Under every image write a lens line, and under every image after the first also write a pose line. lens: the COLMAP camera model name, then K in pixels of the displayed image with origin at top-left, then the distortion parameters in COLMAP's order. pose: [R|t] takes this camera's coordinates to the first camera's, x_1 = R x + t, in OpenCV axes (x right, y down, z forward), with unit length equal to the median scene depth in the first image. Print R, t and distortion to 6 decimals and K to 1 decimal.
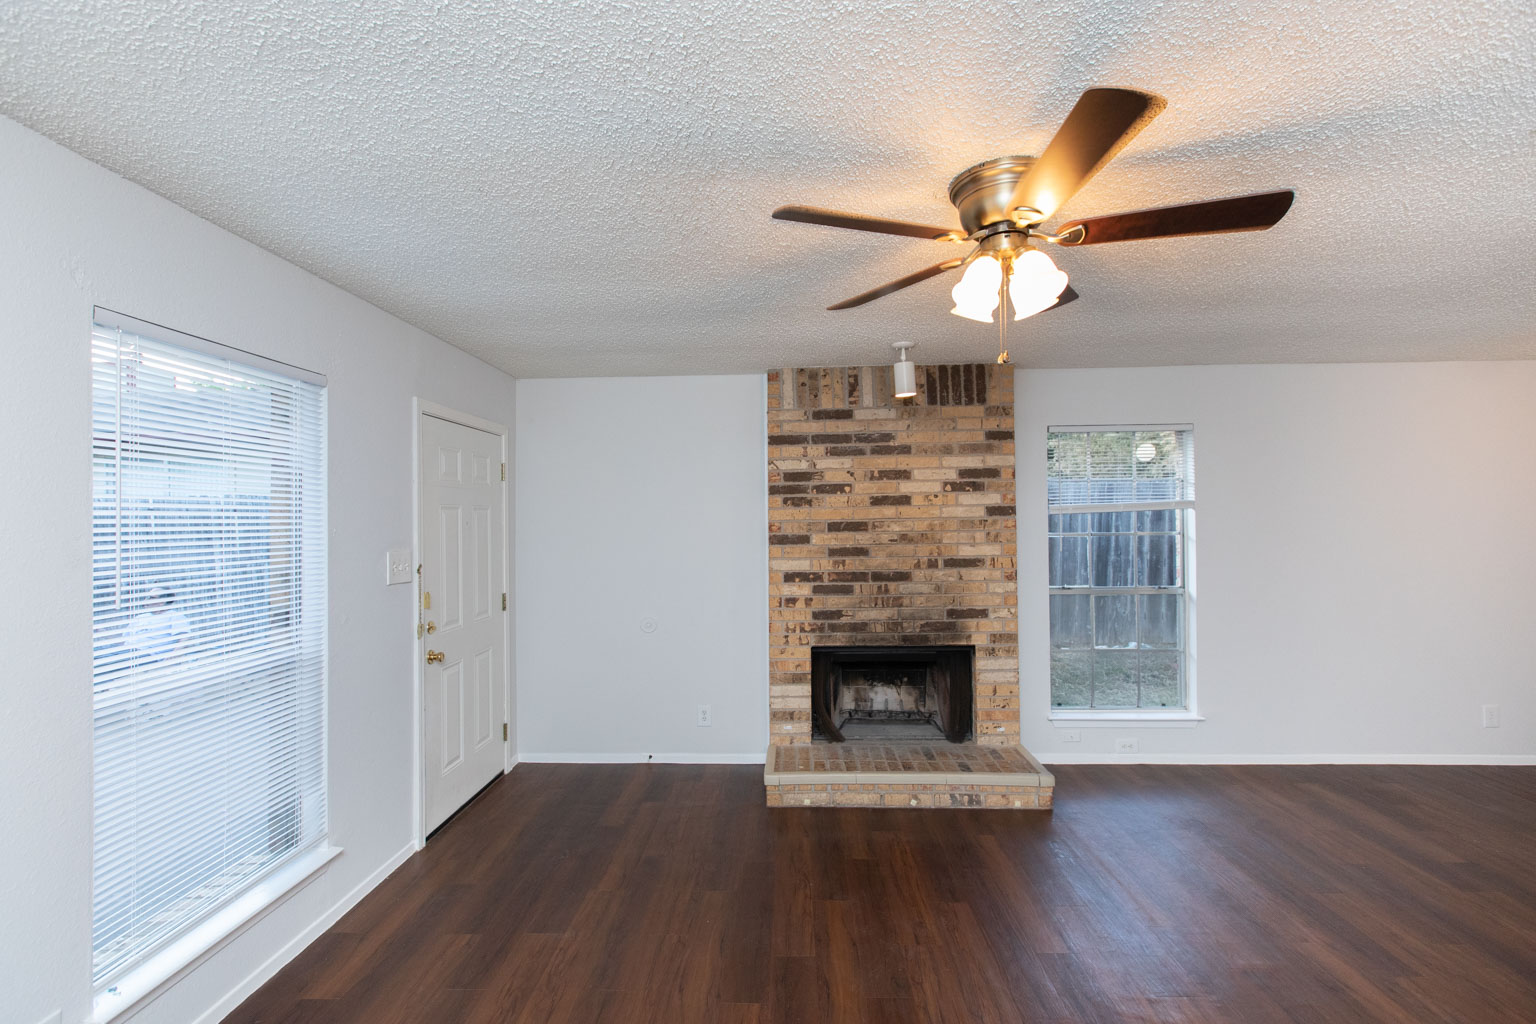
lens RADIAL K [[704.5, 0, 764.0], [0, 704.5, 516.2], [0, 0, 1]] dist [-0.000309, 0.000363]
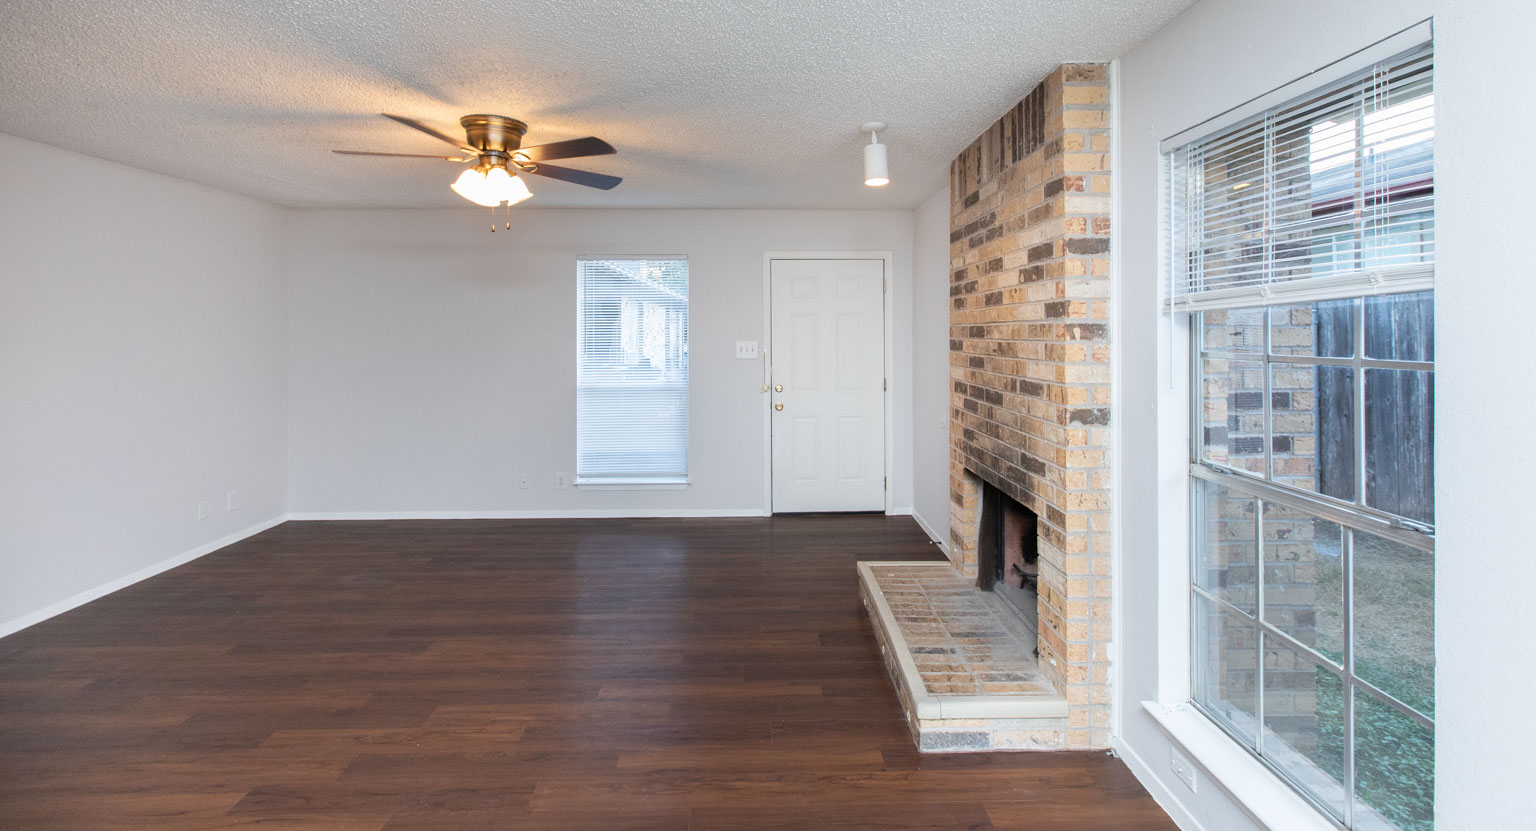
lens RADIAL K [[688.8, 0, 763.7], [0, 688.8, 321.2], [0, 0, 1]] dist [0.001098, -0.000435]
pose [[0.057185, -0.002000, -0.998362, 0.919319], [0.007794, 0.999968, -0.001557, 0.001487], [0.998333, -0.007692, 0.057199, 0.704476]]
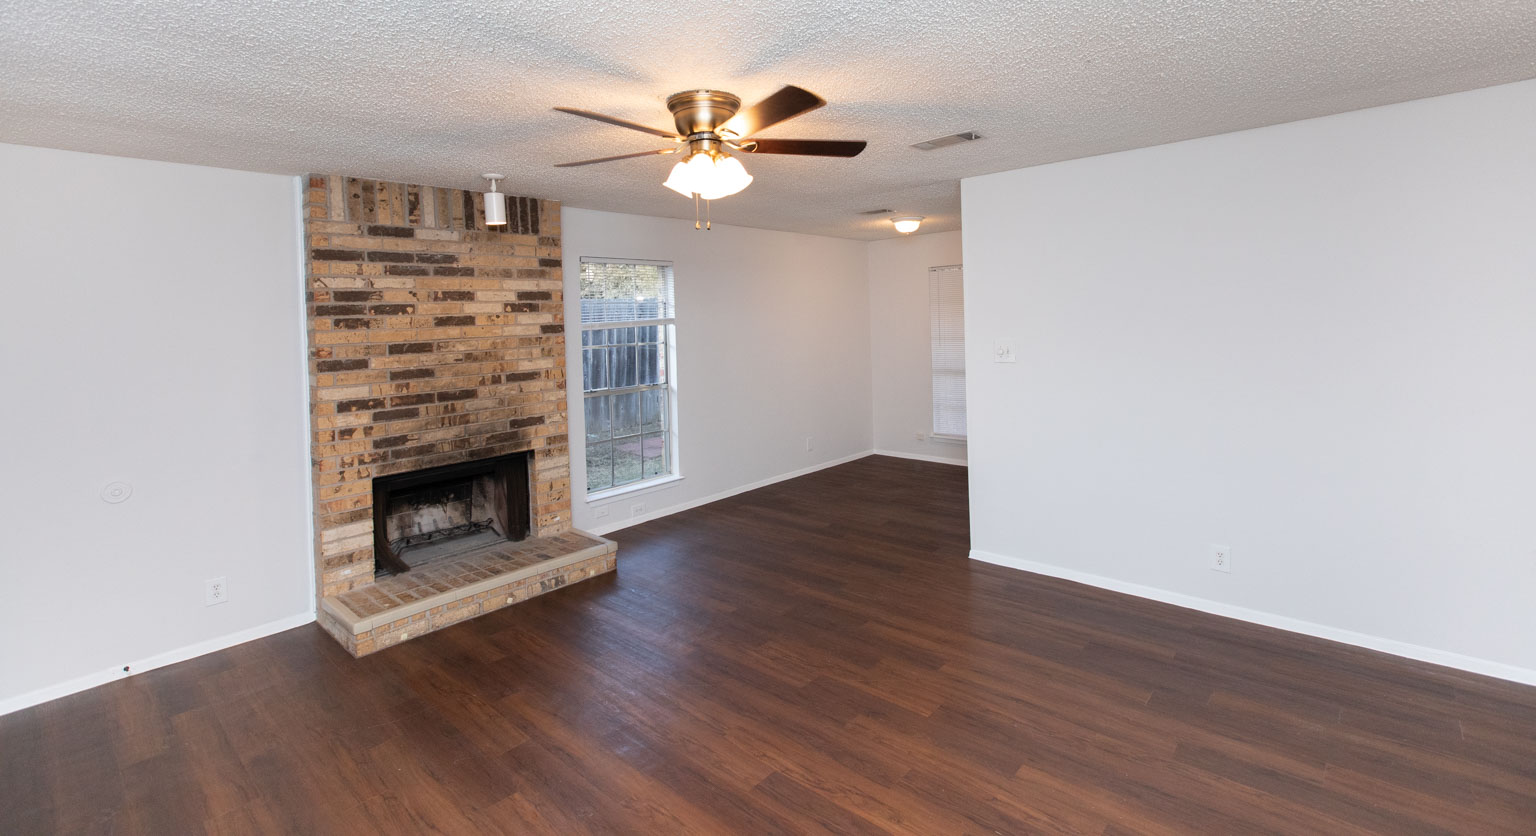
lens RADIAL K [[688.8, 0, 779.9], [0, 688.8, 324.9], [0, 0, 1]] dist [0.001098, -0.000435]
pose [[0.633589, -0.016020, 0.773504, -0.294957], [0.016674, 0.999836, 0.007050, -0.015745], [-0.773490, 0.008431, 0.633752, 0.002291]]
